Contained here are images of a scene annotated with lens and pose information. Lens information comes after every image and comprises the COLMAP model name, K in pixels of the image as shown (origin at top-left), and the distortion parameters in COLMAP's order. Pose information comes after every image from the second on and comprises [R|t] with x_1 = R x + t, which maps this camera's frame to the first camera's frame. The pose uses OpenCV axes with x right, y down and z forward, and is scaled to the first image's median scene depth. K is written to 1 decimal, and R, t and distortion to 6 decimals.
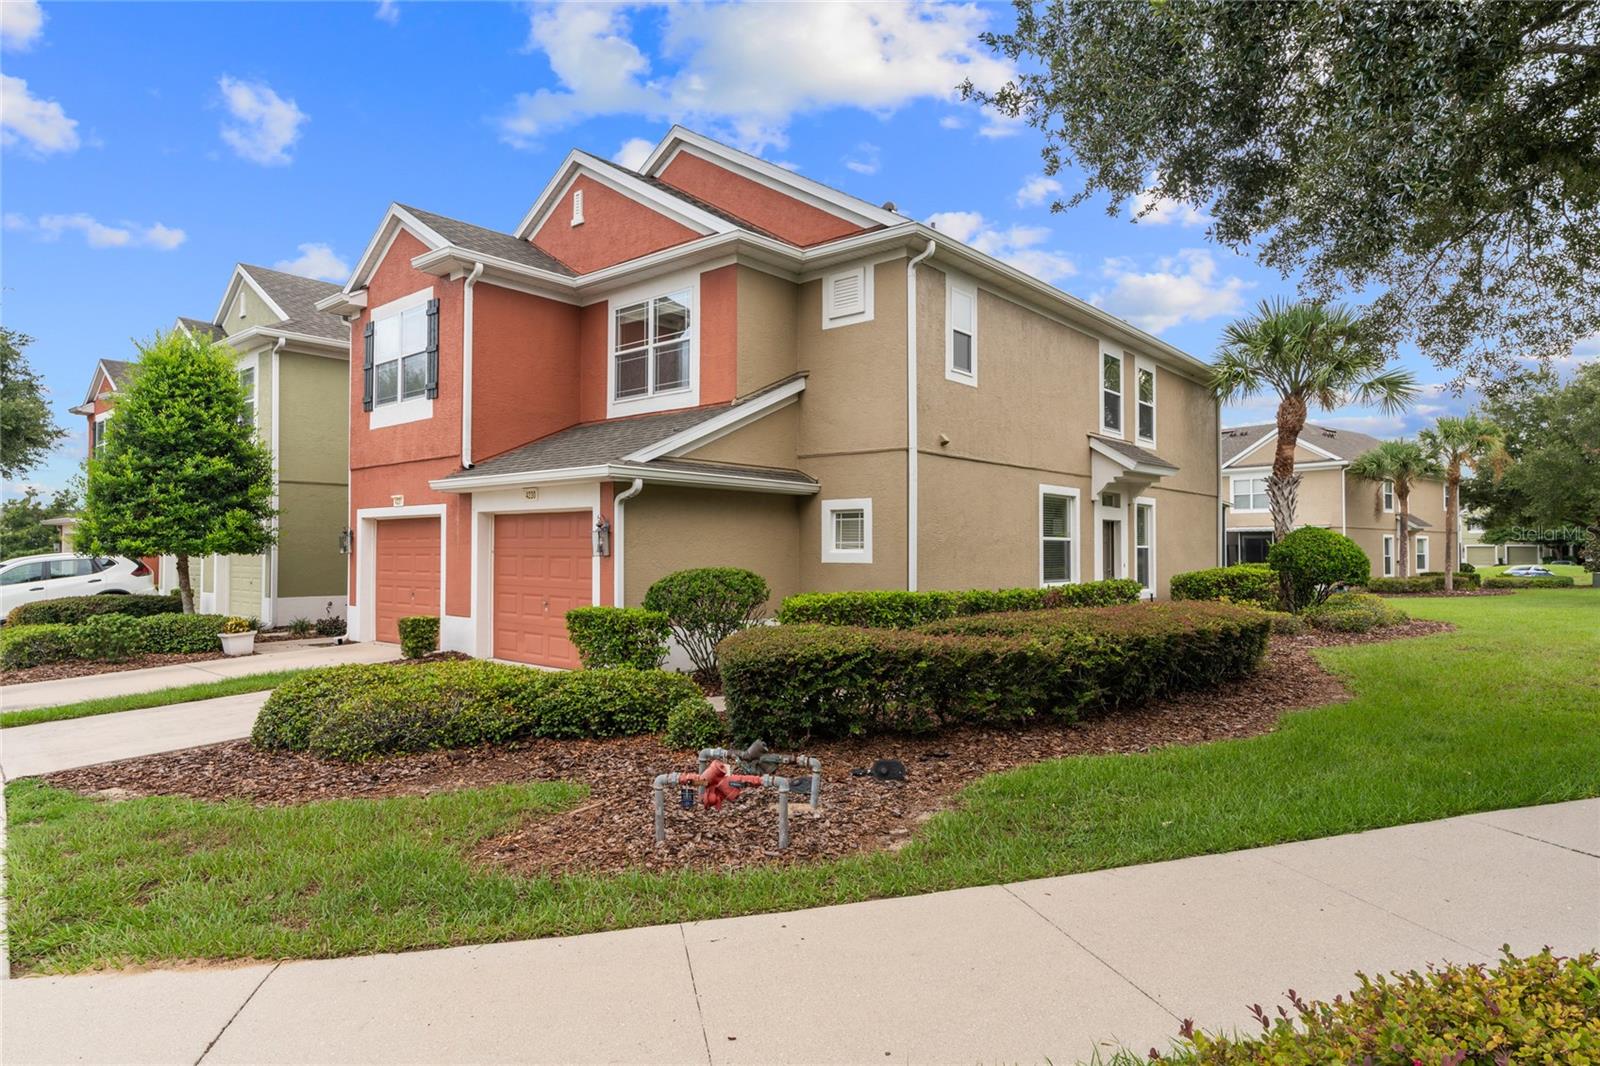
lens RADIAL K [[911.7, 0, 800.0], [0, 911.7, 533.0], [0, 0, 1]] dist [0.003475, 0.000516]
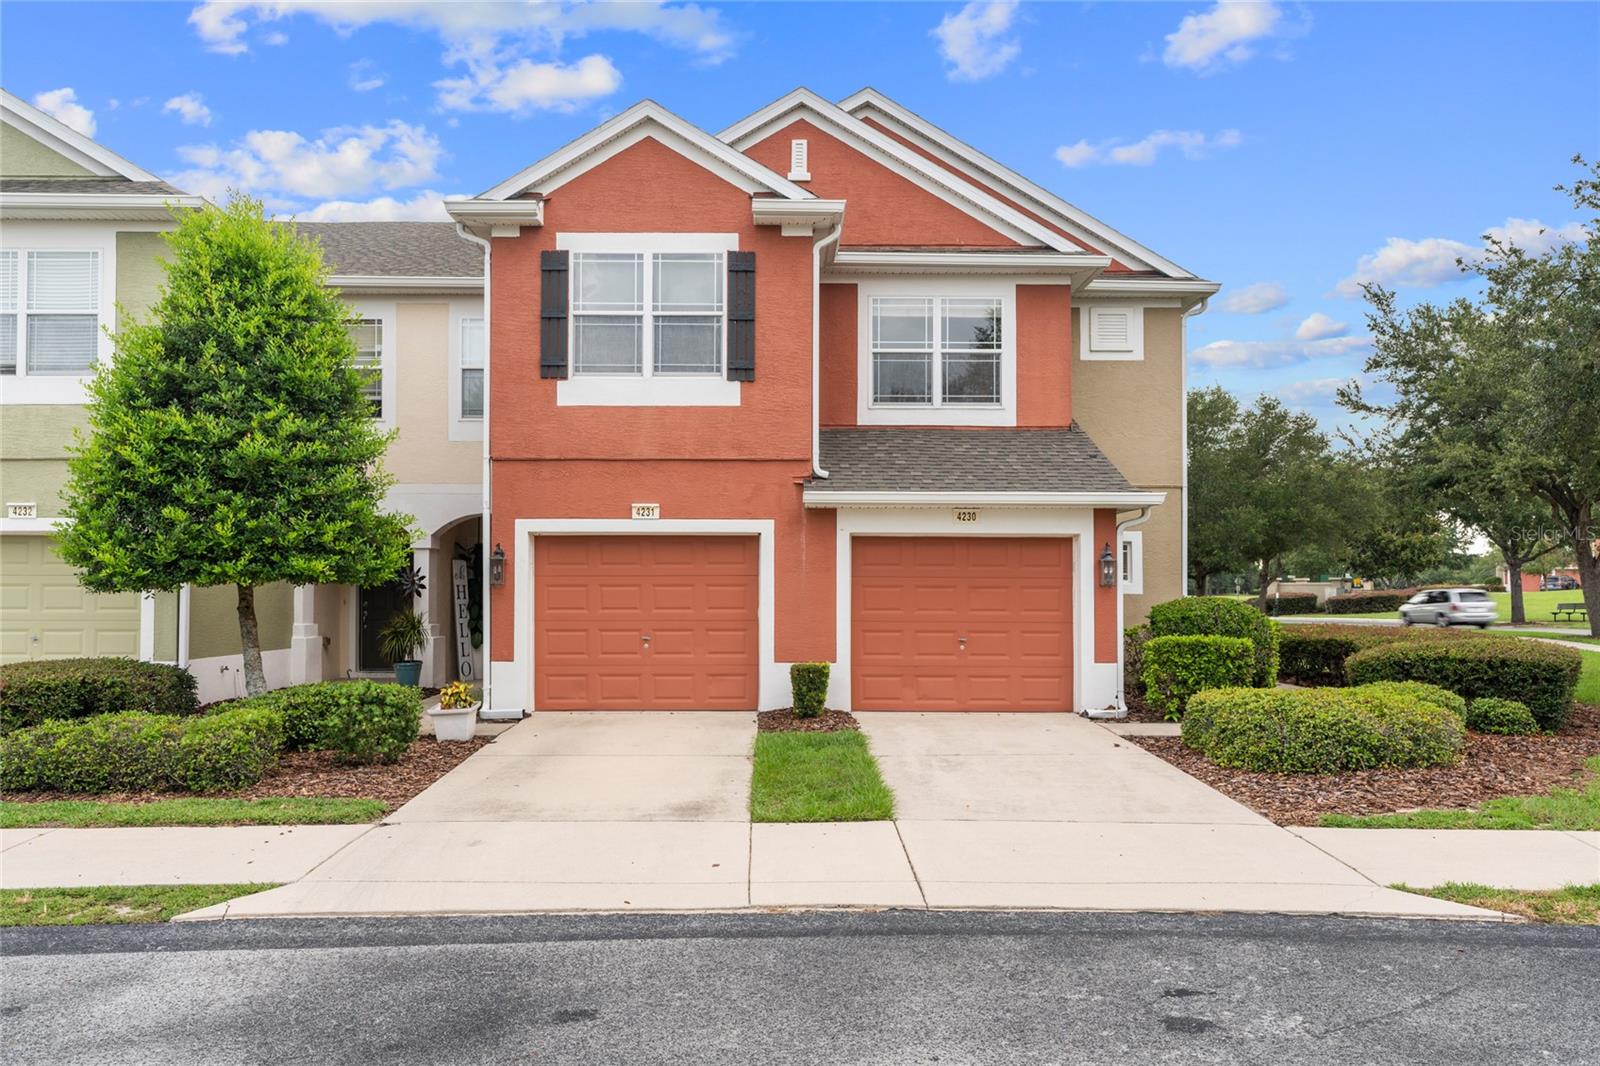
lens RADIAL K [[1237.6, 0, 800.0], [0, 1237.6, 533.0], [0, 0, 1]] dist [-0.003986, -0.000405]
pose [[0.734727, 0.025864, 0.677870, -1.111269], [-0.015897, 0.999655, -0.020912, 0.000971], [-0.678177, 0.004589, 0.734885, 0.209802]]
